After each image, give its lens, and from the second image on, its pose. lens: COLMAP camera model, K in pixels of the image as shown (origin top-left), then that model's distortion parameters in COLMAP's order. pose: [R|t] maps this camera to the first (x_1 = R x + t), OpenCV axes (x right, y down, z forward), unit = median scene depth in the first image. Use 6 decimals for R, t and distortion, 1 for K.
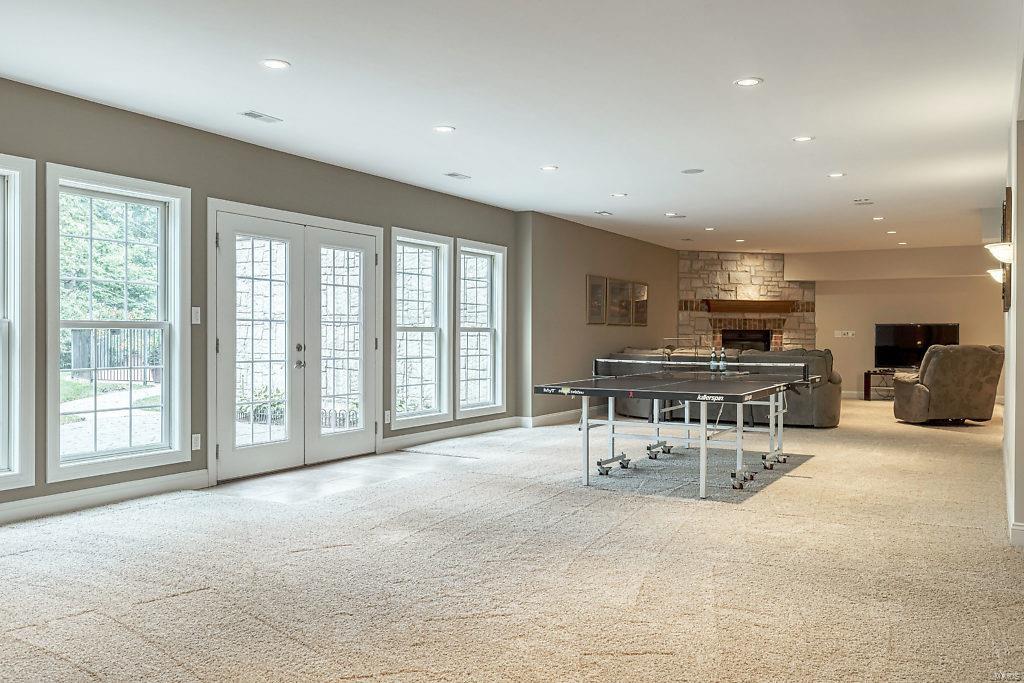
lens RADIAL K [[829.9, 0, 511.8], [0, 829.9, 340.0], [0, 0, 1]] dist [-0.011409, 0.004961]
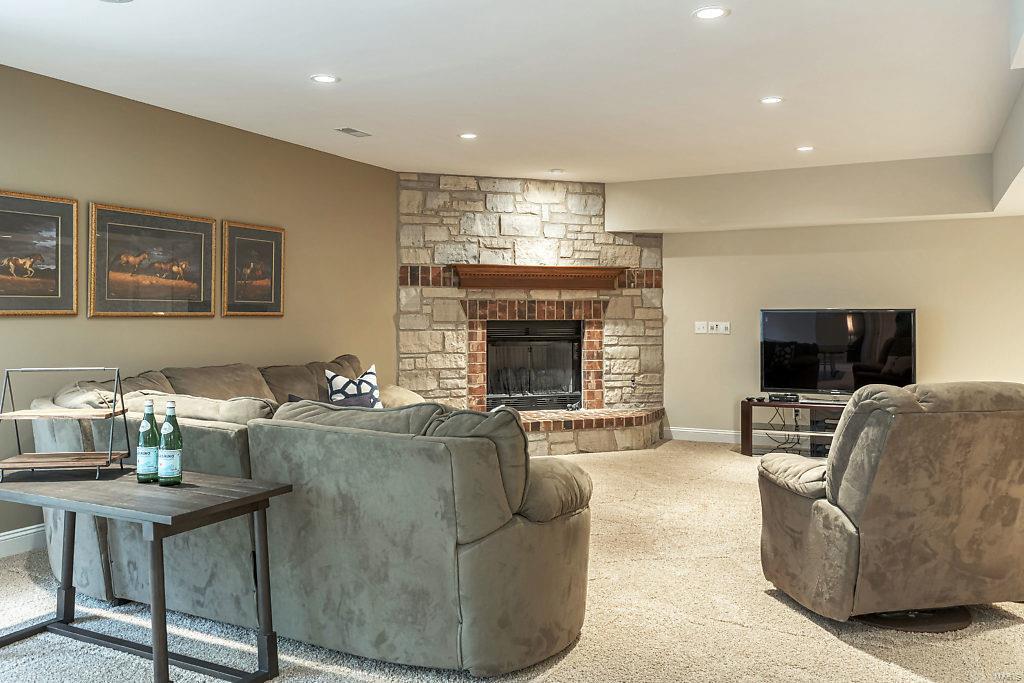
lens RADIAL K [[829.9, 0, 511.8], [0, 829.9, 308.9], [0, 0, 1]] dist [-0.011409, 0.004961]
pose [[0.997805, -0.004089, 0.066094, 0.234539], [0.005052, 0.999884, -0.014402, -0.012331], [-0.066028, 0.014705, 0.997709, 0.460559]]
